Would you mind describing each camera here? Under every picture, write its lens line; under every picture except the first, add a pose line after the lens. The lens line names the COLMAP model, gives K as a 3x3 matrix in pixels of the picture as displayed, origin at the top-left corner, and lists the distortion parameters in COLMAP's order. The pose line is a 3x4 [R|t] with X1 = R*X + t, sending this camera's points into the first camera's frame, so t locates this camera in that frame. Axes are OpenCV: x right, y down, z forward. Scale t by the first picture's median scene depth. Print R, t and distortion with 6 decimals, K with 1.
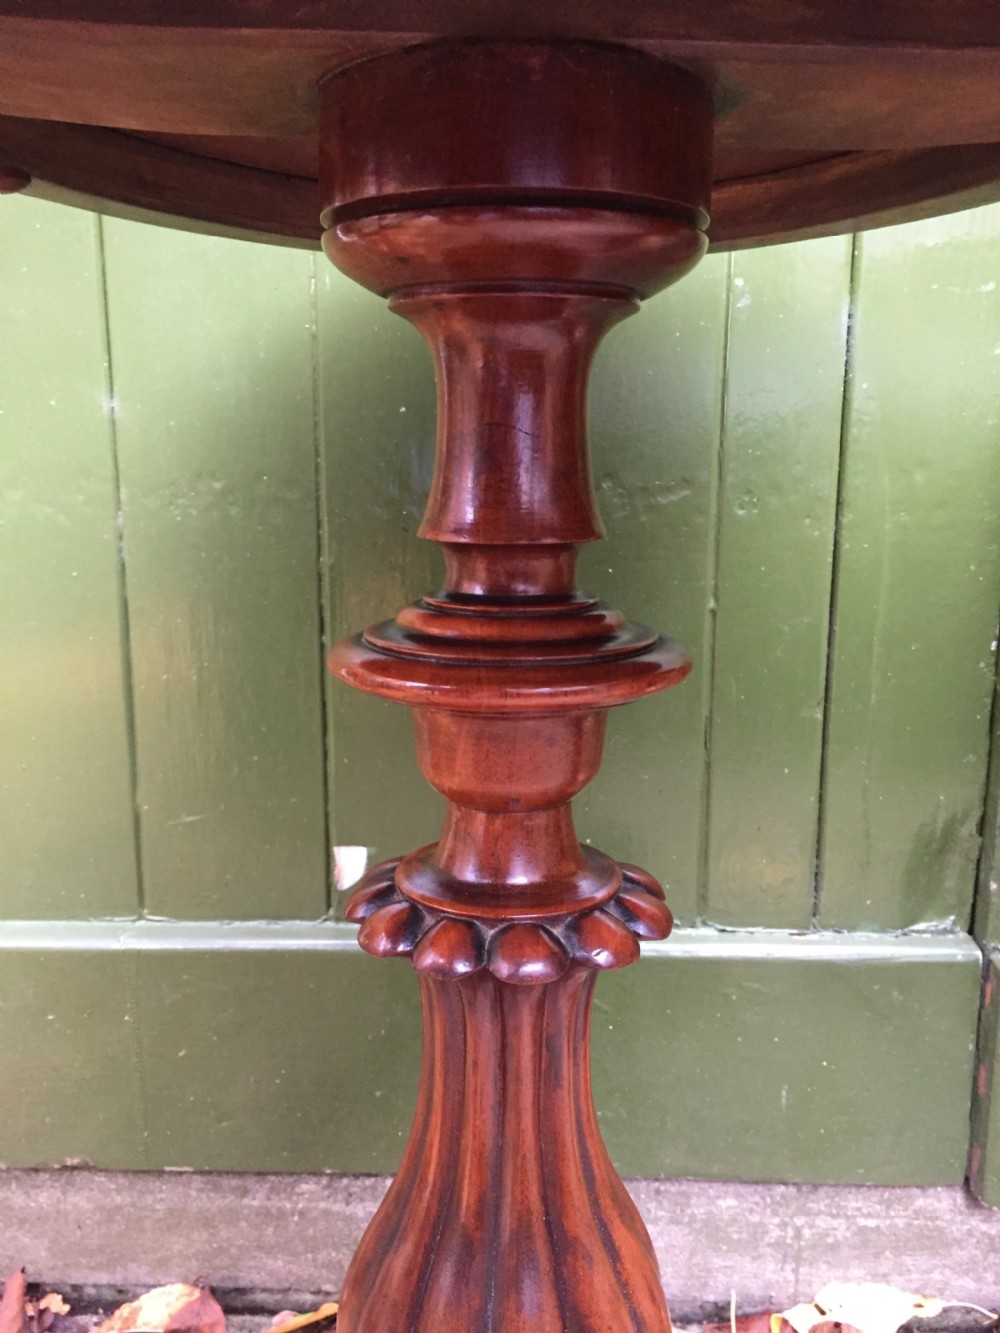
lens RADIAL K [[1145.1, 0, 498.6], [0, 1145.1, 666.2], [0, 0, 1]] dist [0.078178, -0.116644]
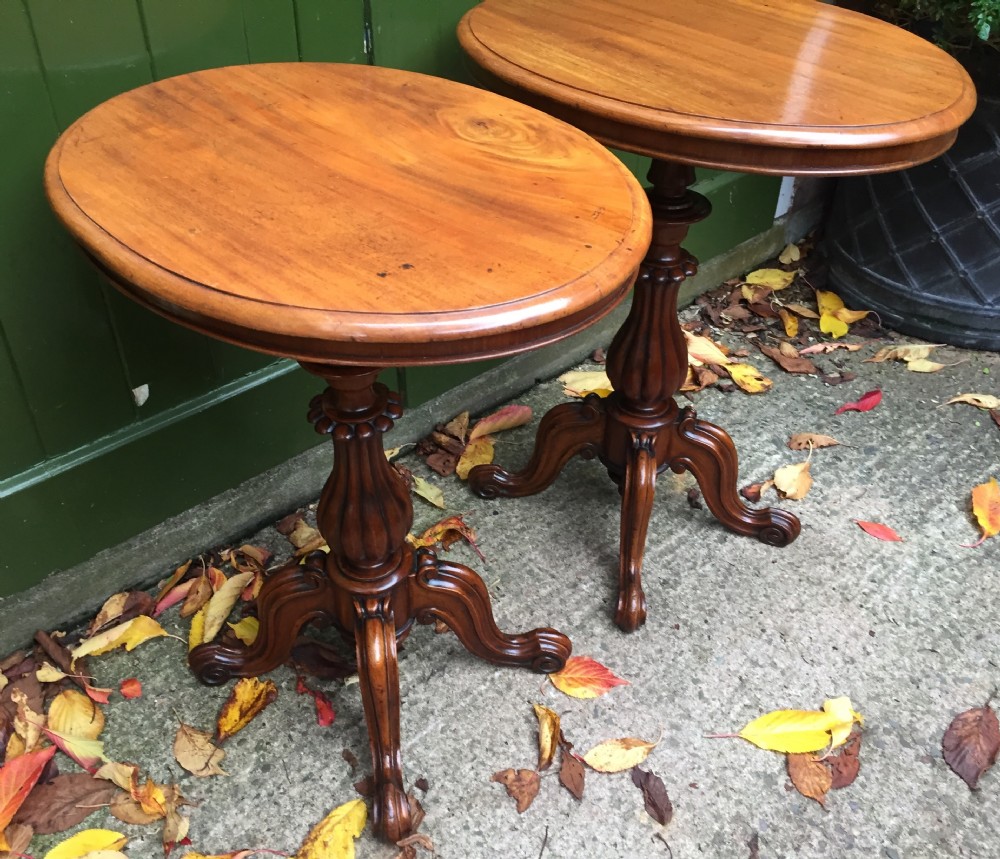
lens RADIAL K [[994.1, 0, 443.3], [0, 994.1, 421.6], [0, 0, 1]] dist [0.042022, 0.000000]
pose [[0.758000, -0.418042, 0.500677, -0.615181], [0.156326, 0.861672, 0.482787, -0.543999], [-0.633245, -0.287684, 0.718498, -0.620979]]
